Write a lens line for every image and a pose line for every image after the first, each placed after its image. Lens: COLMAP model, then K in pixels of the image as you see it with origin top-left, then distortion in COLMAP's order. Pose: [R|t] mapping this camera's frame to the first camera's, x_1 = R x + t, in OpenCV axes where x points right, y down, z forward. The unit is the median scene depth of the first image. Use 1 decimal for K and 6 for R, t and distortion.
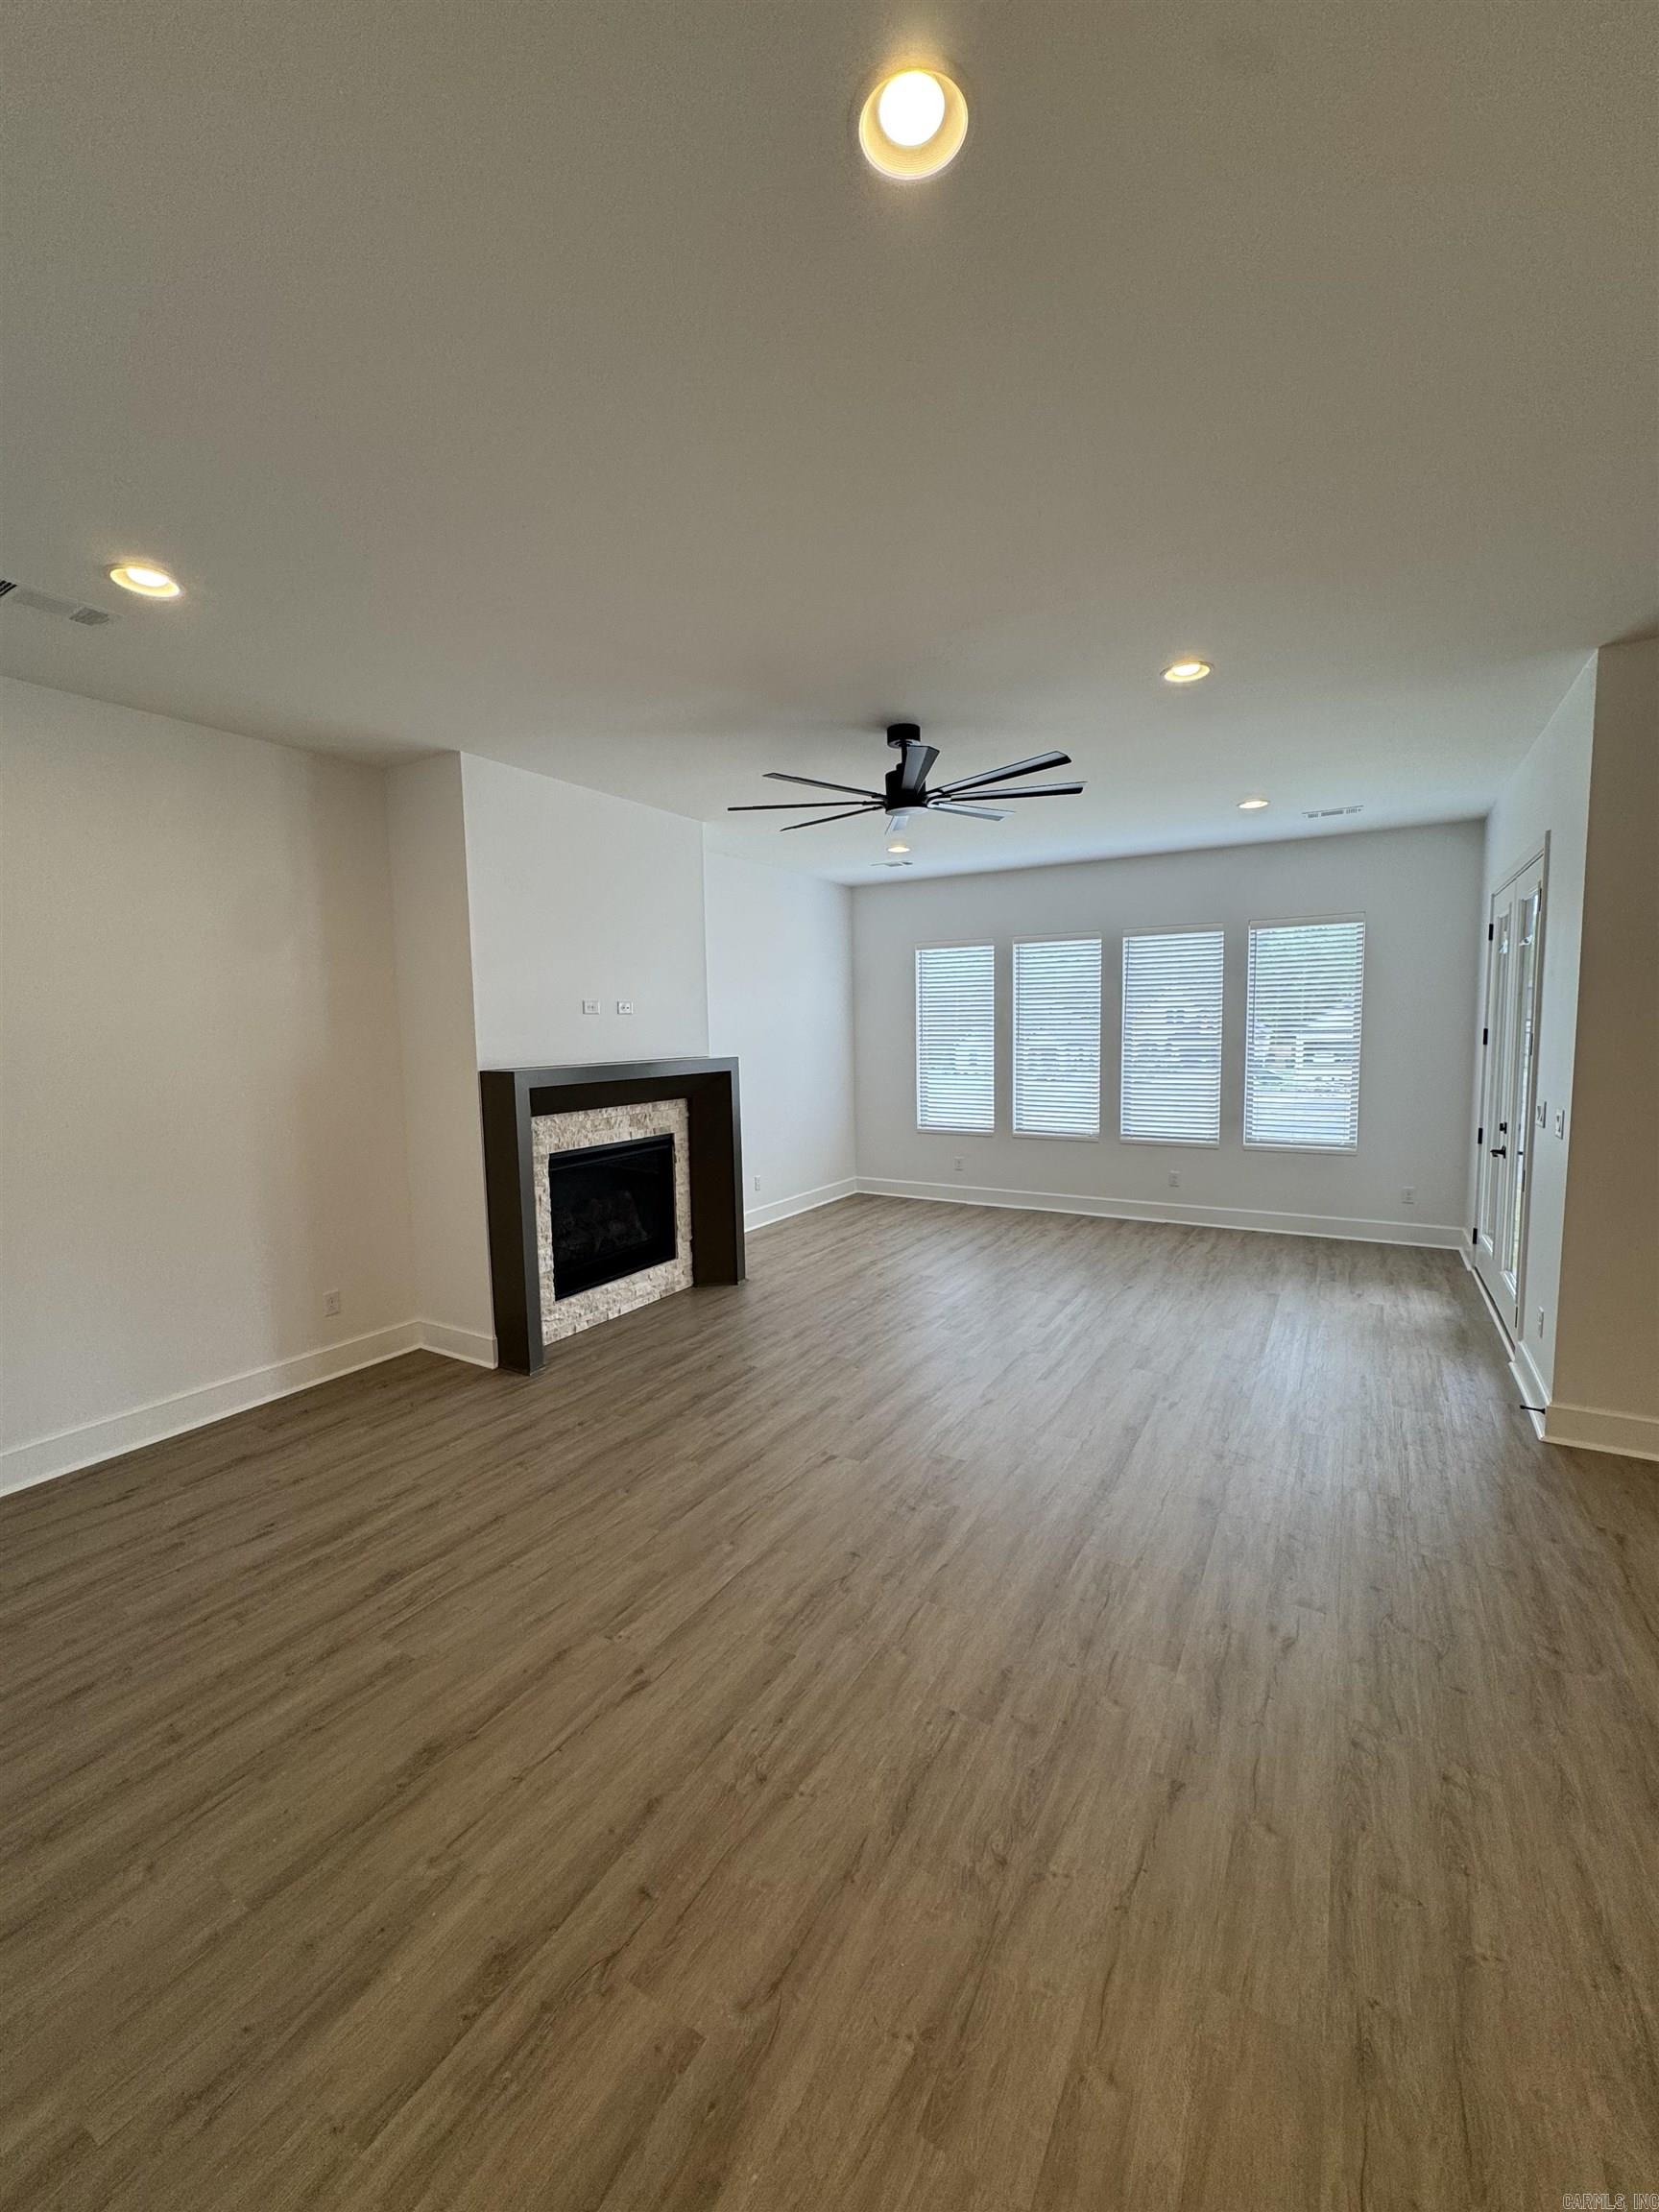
lens RADIAL K [[875.1, 0, 830.2], [0, 875.1, 1112.0], [0, 0, 1]] dist [-0.006281, 0.000939]
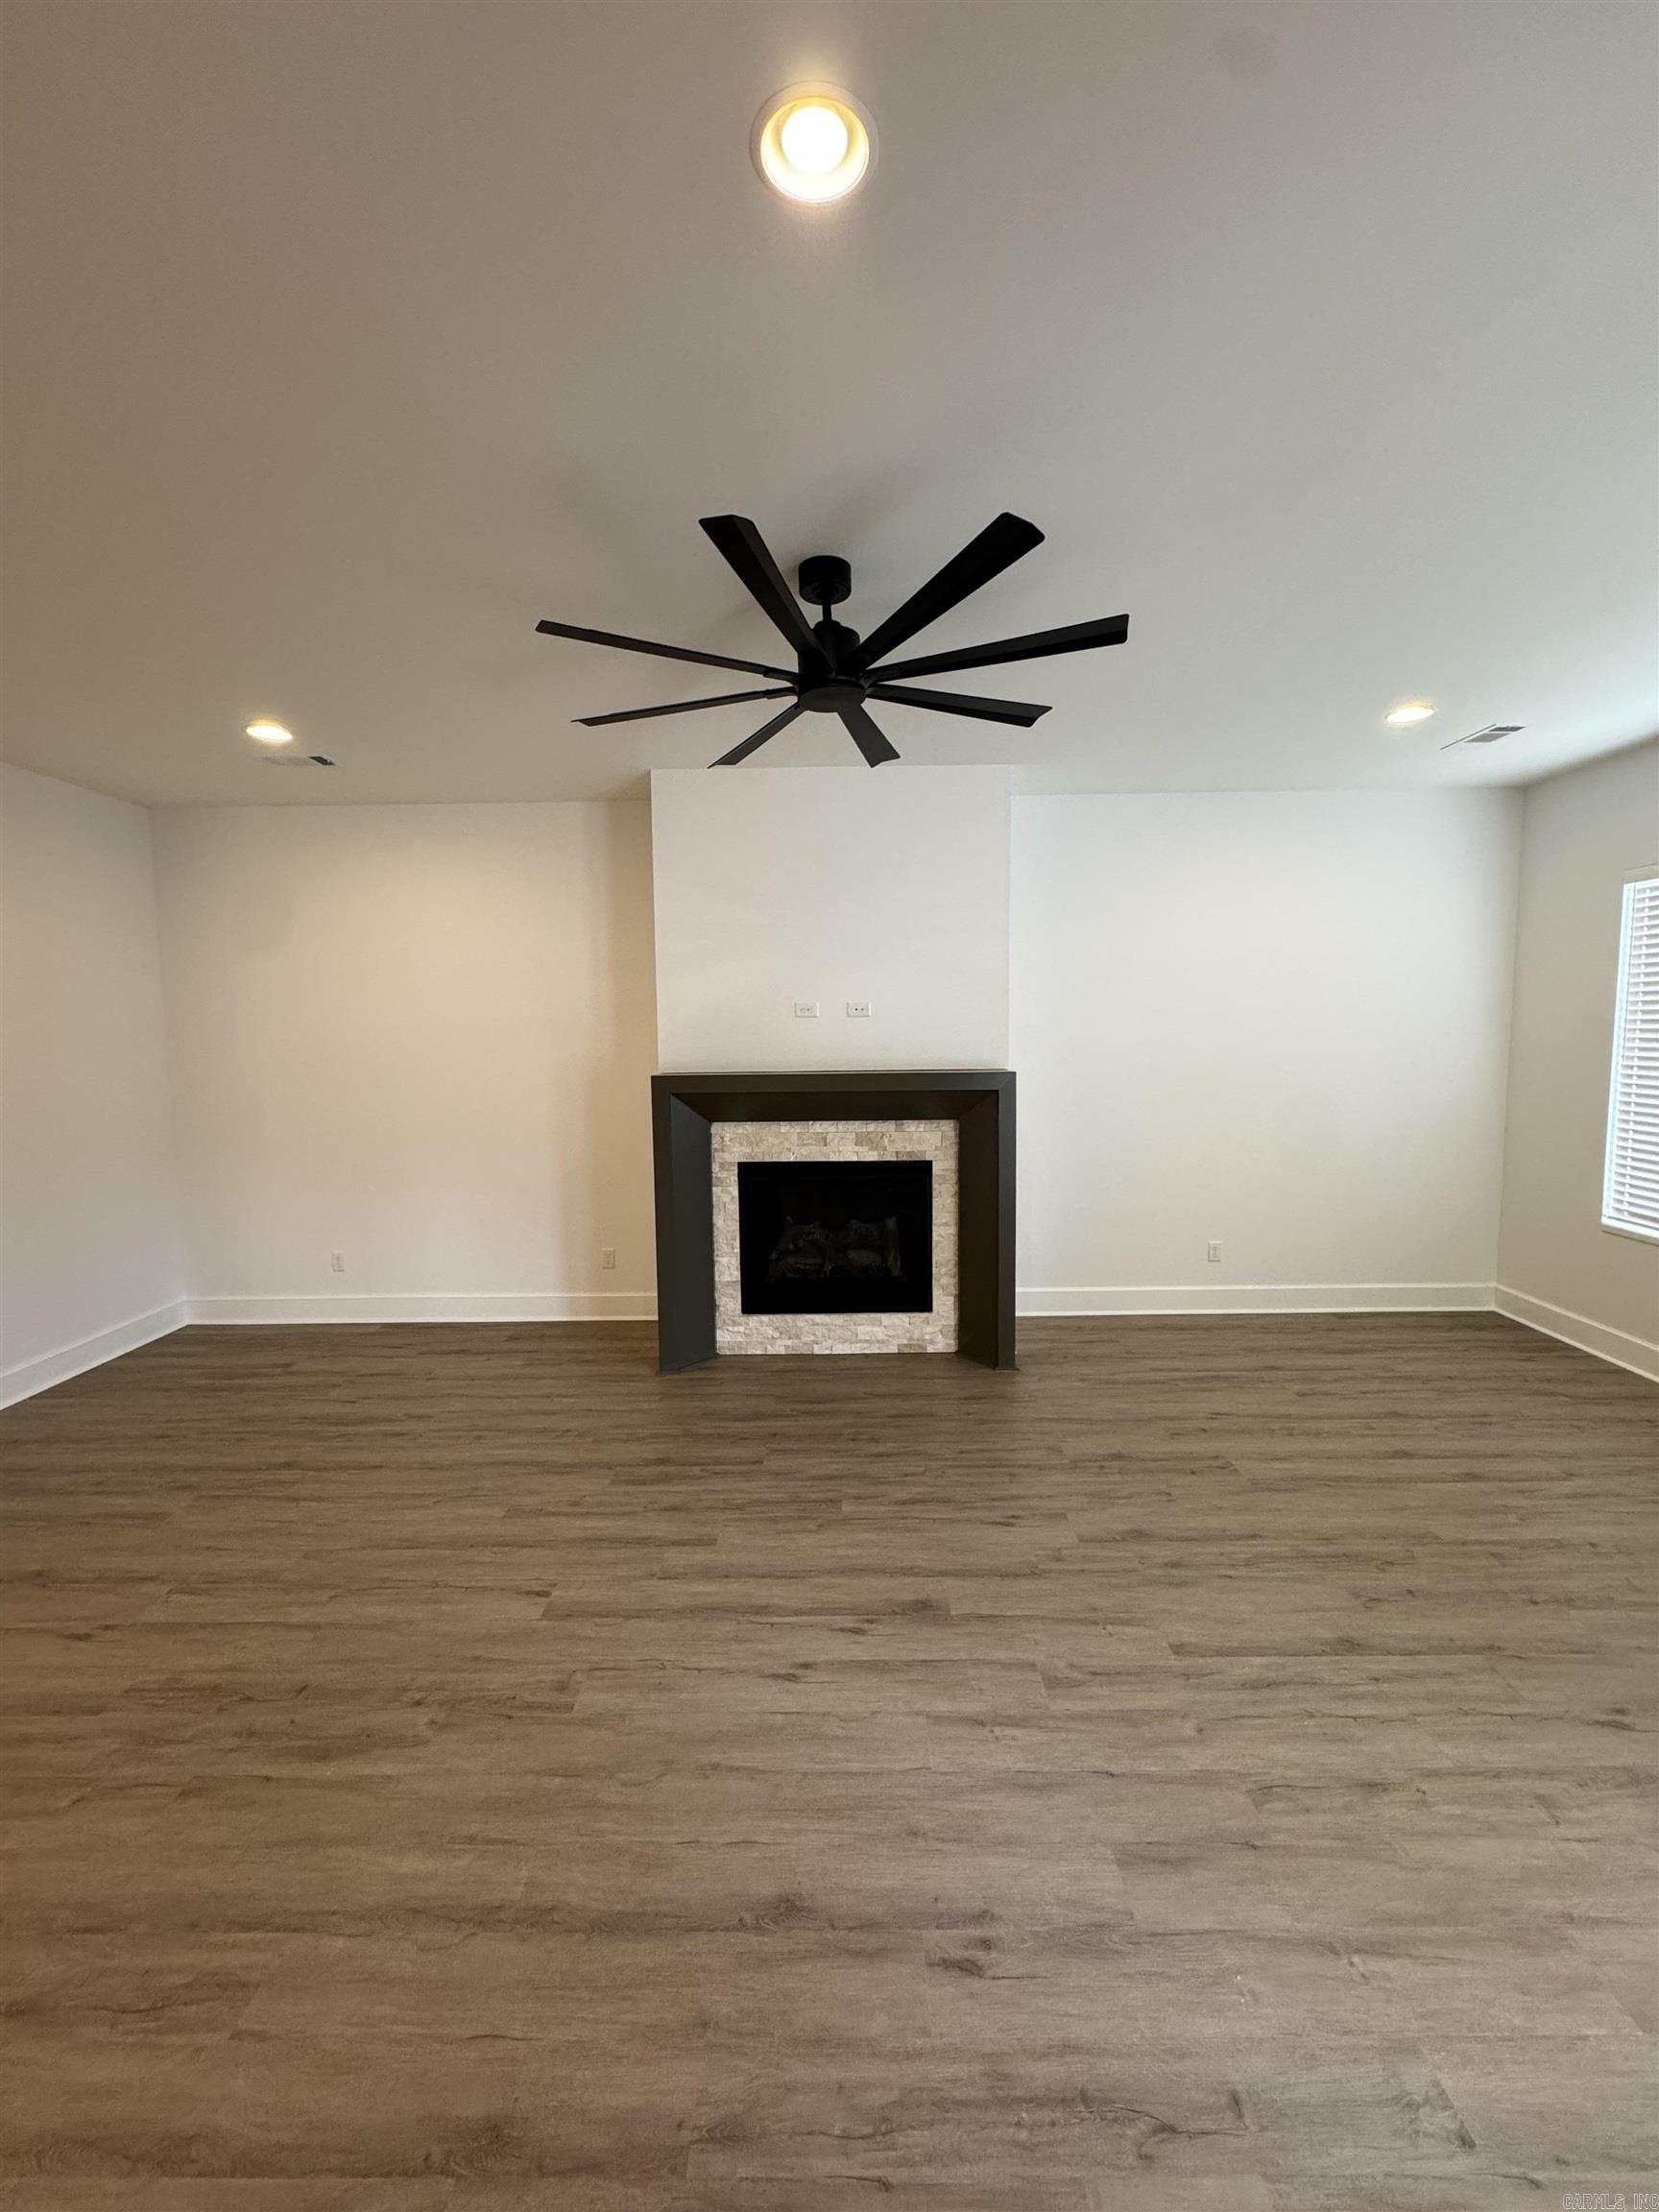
lens RADIAL K [[875.1, 0, 835.3], [0, 875.1, 1111.5], [0, 0, 1]] dist [-0.006281, 0.000939]
pose [[0.510165, 0.092495, -0.855089, 0.551915], [-0.083501, 0.994830, 0.057793, -0.072033], [0.856014, 0.041917, 0.515251, 0.584022]]
